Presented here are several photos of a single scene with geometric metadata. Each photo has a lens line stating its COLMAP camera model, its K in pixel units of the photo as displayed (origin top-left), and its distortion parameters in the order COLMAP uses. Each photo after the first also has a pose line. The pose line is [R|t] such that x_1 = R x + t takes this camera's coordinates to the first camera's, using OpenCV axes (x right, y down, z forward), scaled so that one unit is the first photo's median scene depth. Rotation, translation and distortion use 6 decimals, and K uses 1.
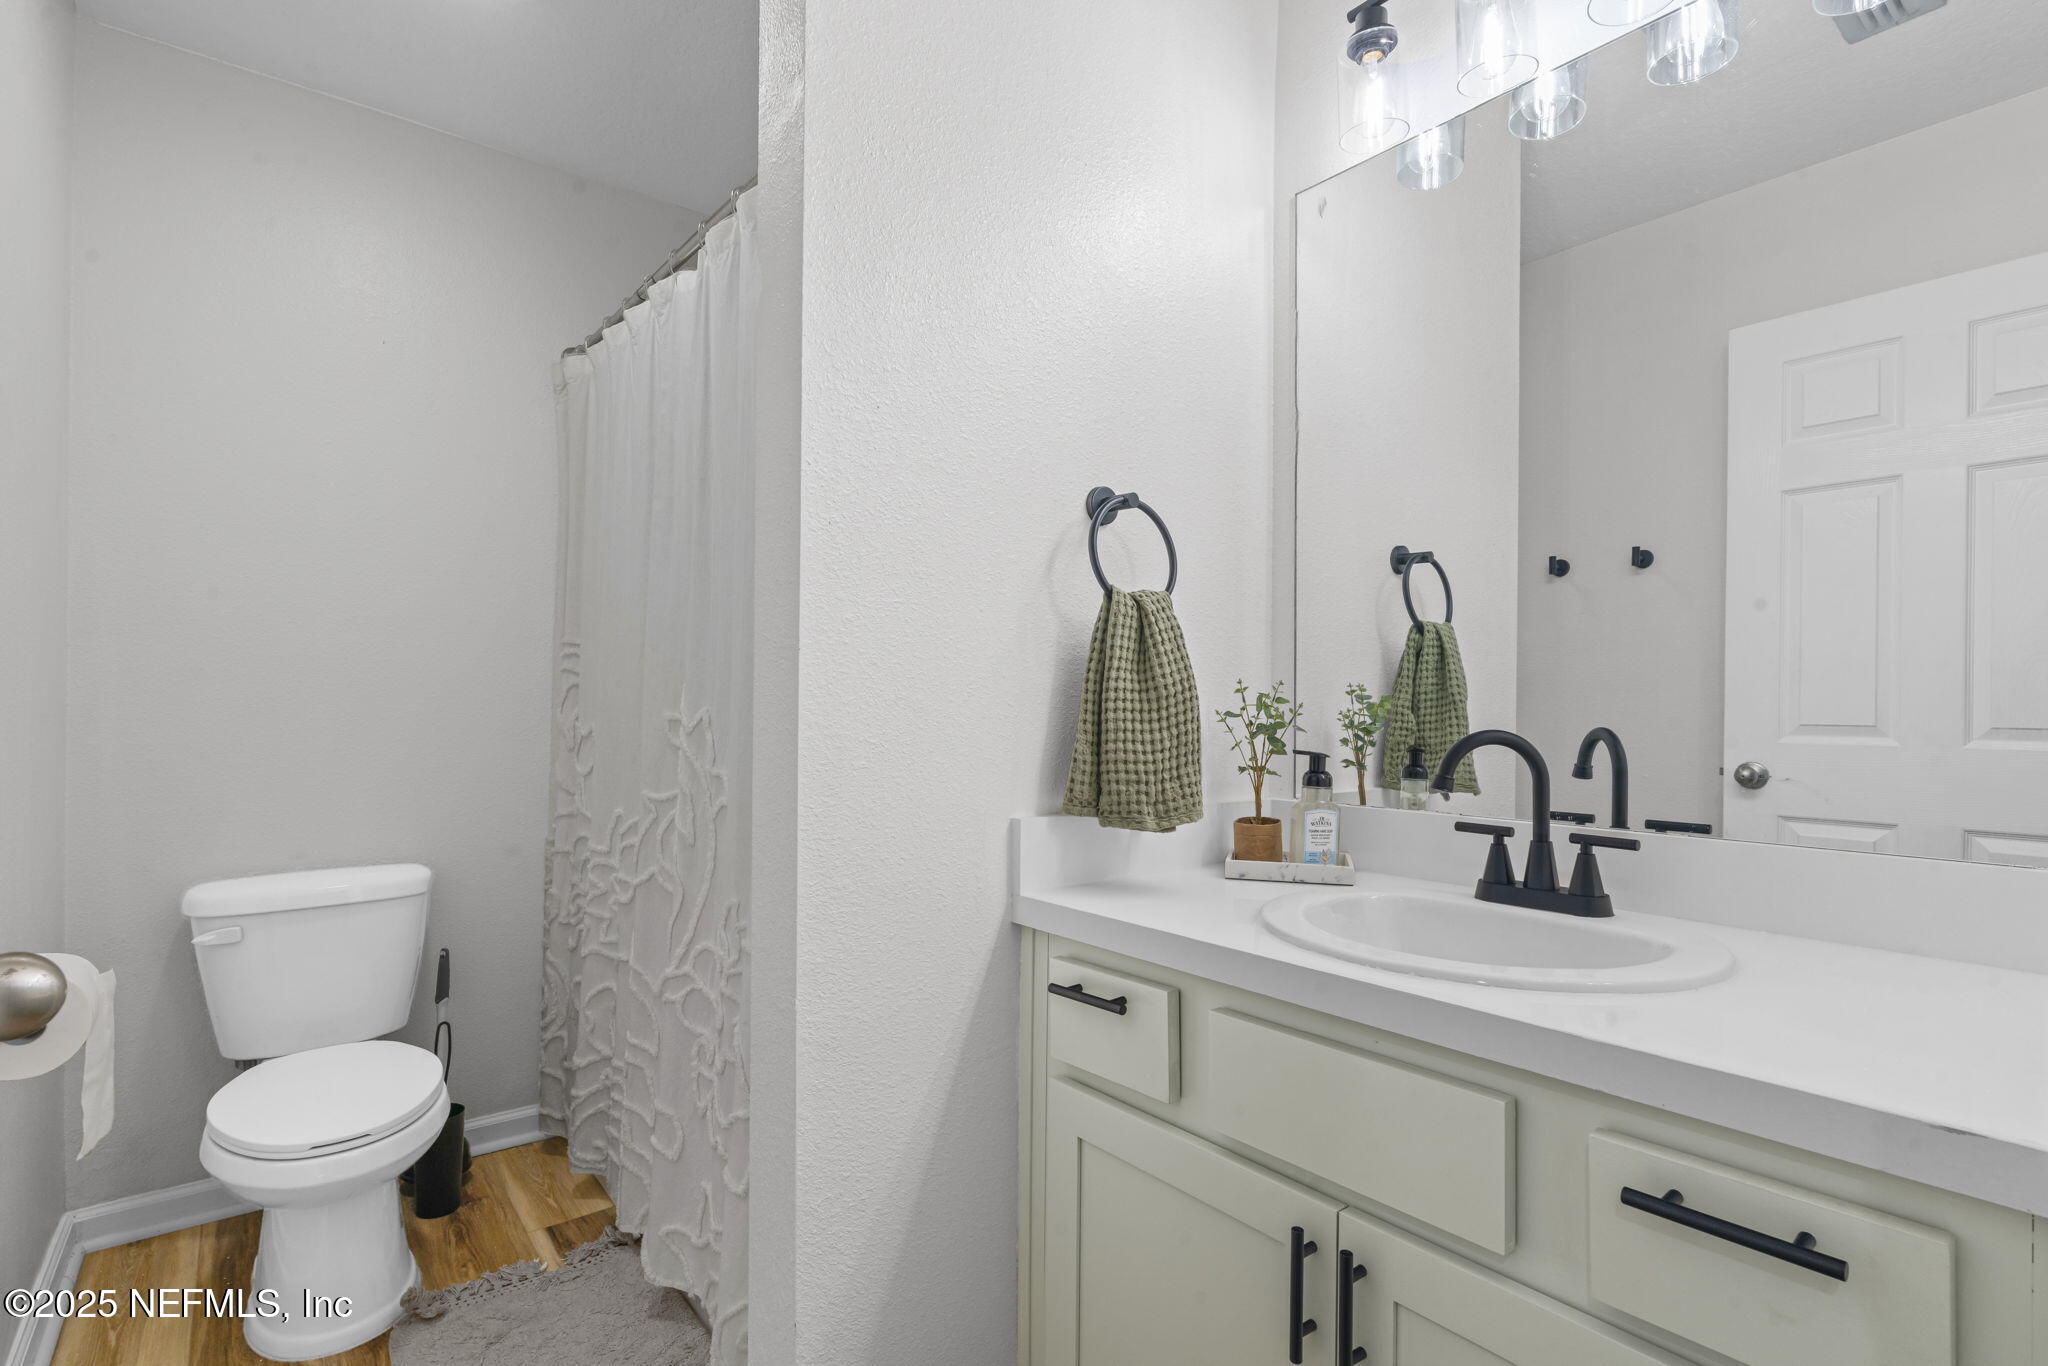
lens RADIAL K [[903.2, 0, 1028.7], [0, 903.2, 697.1], [0, 0, 1]] dist [-0.005850, -0.000112]
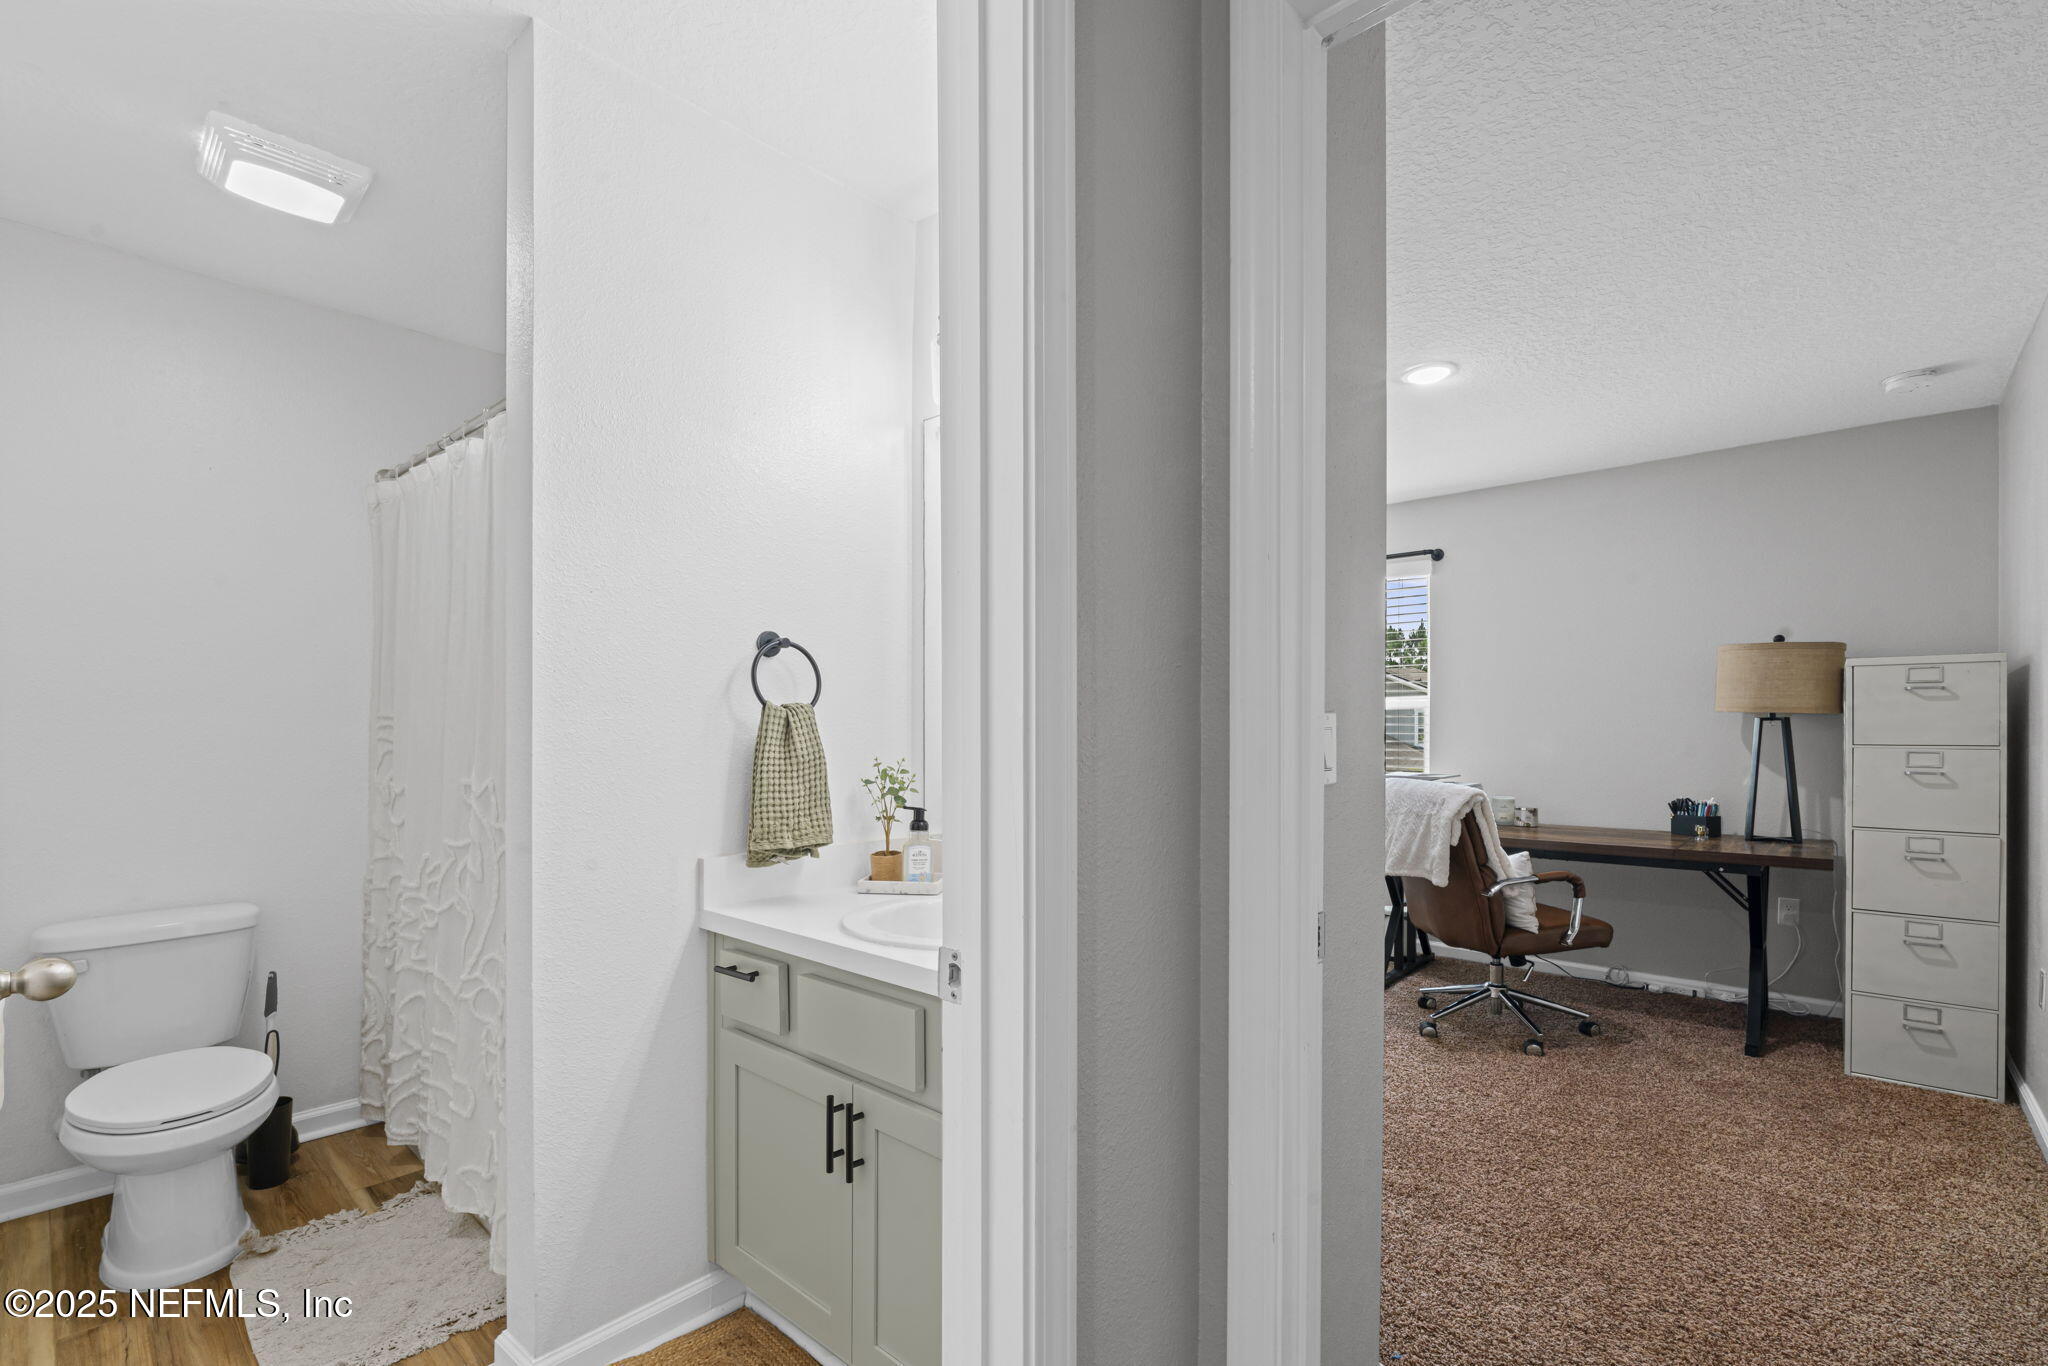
lens RADIAL K [[903.2, 0, 1065.5], [0, 903.2, 715.4], [0, 0, 1]] dist [-0.005850, -0.000112]
pose [[0.988184, -0.005606, 0.153170, 0.279154], [0.004557, 0.999964, 0.007195, -0.086833], [-0.153205, -0.006412, 0.988174, -0.446068]]
